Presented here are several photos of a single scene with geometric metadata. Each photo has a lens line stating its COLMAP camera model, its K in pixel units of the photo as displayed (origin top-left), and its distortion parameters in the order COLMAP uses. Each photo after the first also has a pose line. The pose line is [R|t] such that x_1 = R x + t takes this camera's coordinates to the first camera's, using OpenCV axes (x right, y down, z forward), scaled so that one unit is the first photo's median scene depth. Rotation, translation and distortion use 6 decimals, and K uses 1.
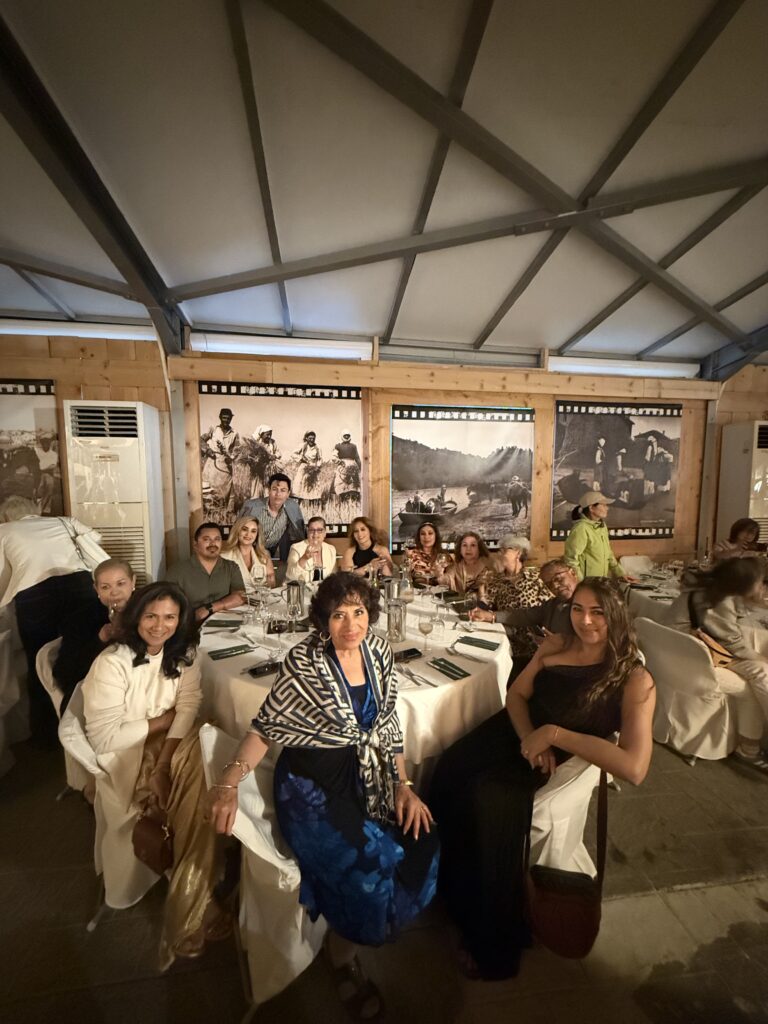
lens RADIAL K [[412.3, 0, 389.1], [0, 412.3, 510.1], [0, 0, 1]] dist [-0.002920, 0.000625]
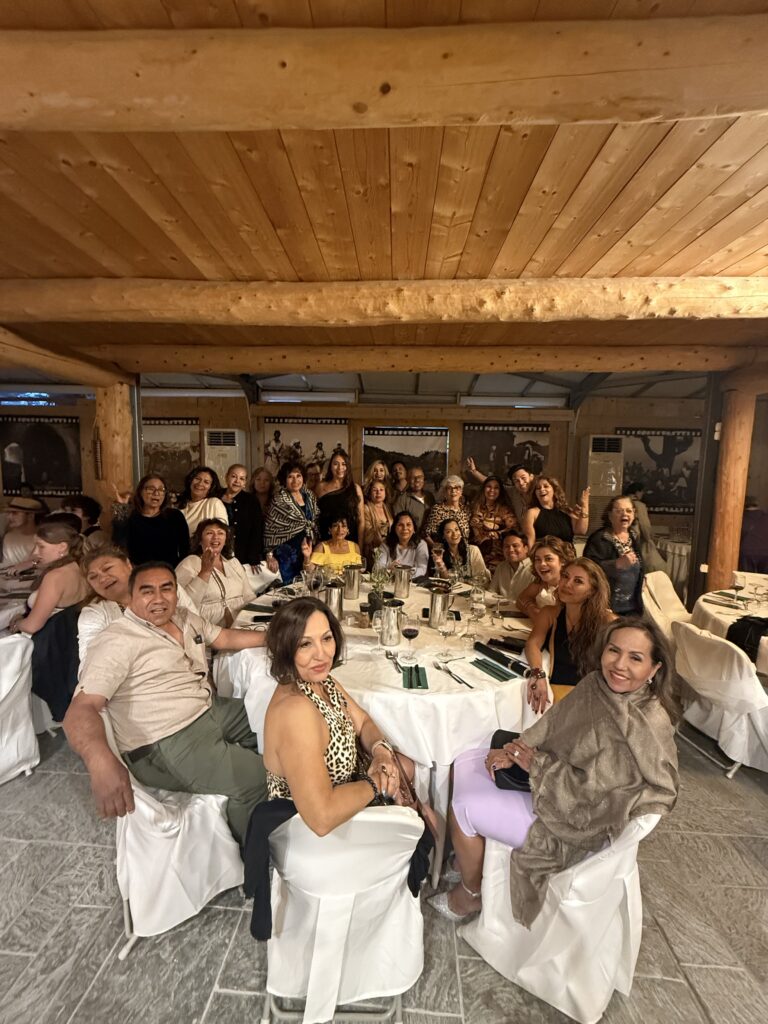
lens RADIAL K [[412.3, 0, 387.2], [0, 412.3, 509.0], [0, 0, 1]] dist [-0.002920, 0.000625]
pose [[0.982670, 0.030879, -0.182776, 0.450476], [-0.029867, 0.999520, 0.008287, 0.085637], [0.182944, -0.002685, 0.983120, -0.766029]]
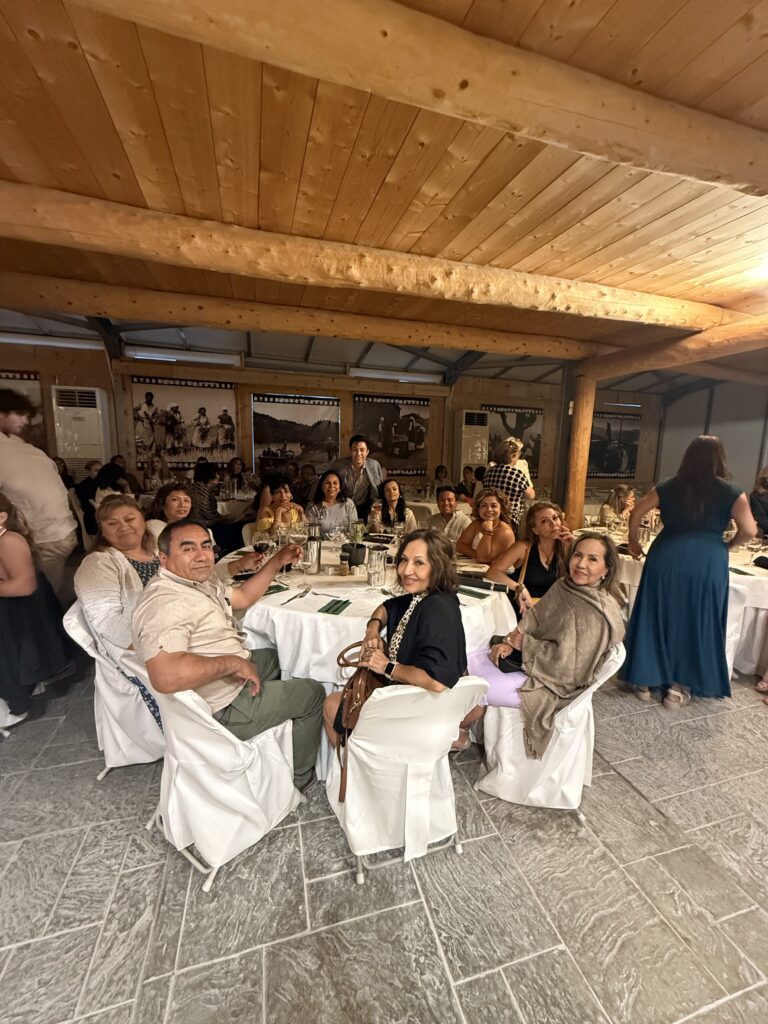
lens RADIAL K [[412.3, 0, 387.3], [0, 412.3, 510.1], [0, 0, 1]] dist [-0.002920, 0.000625]
pose [[0.986970, -0.004132, 0.160850, 0.284693], [-0.006267, 0.997925, 0.064088, 0.118257], [-0.160781, -0.064260, 0.984896, -0.822038]]
